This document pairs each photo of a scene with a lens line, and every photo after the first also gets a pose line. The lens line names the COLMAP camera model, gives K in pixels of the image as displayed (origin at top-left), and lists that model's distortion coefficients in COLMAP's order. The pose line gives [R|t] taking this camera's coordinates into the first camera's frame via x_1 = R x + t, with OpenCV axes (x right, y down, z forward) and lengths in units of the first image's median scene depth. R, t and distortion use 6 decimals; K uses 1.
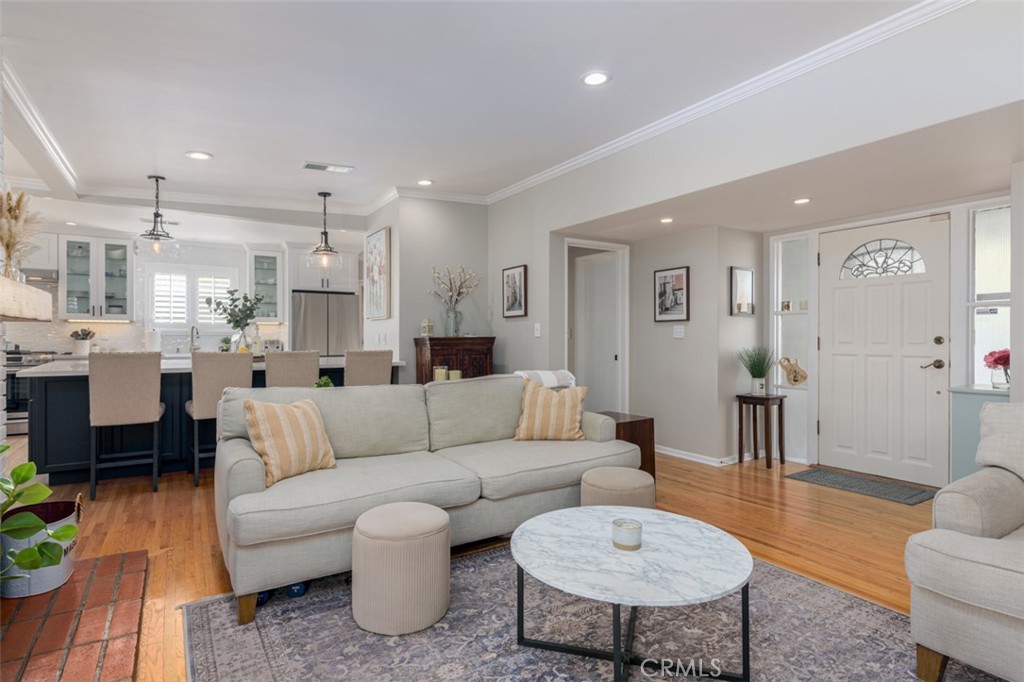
lens RADIAL K [[547.4, 0, 513.7], [0, 547.4, 337.0], [0, 0, 1]] dist [-0.001197, -0.000161]
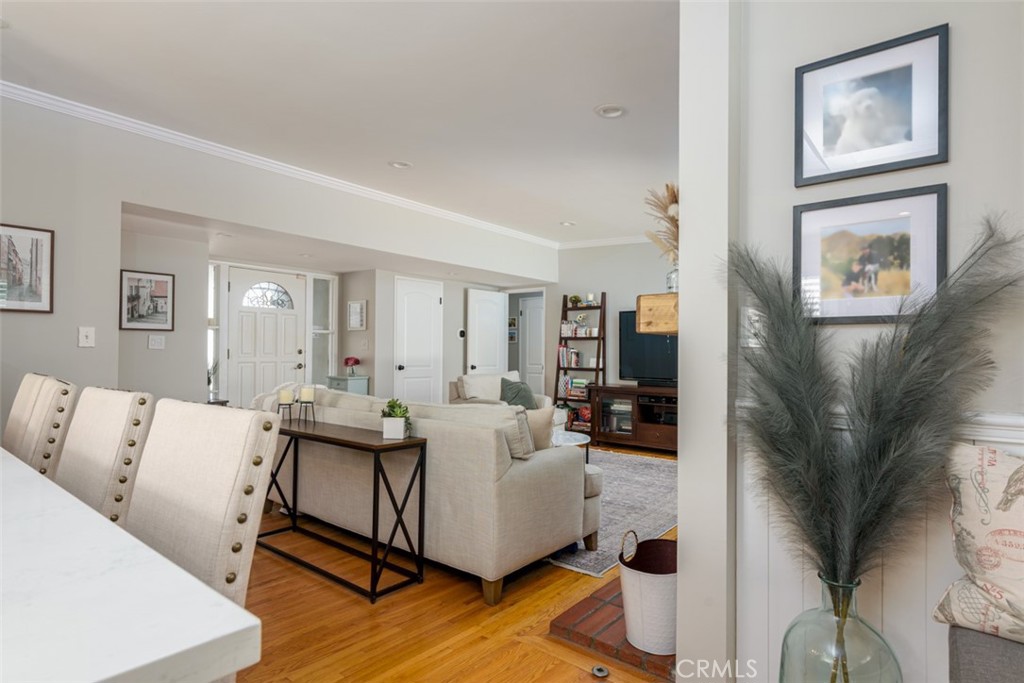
lens RADIAL K [[547.4, 0, 513.3], [0, 547.4, 345.7], [0, 0, 1]] dist [-0.001197, -0.000161]
pose [[-0.311451, 0.015244, 0.950140, -0.747796], [0.003348, 0.999883, -0.014945, 0.011866], [-0.950256, -0.001474, -0.311465, 0.702589]]
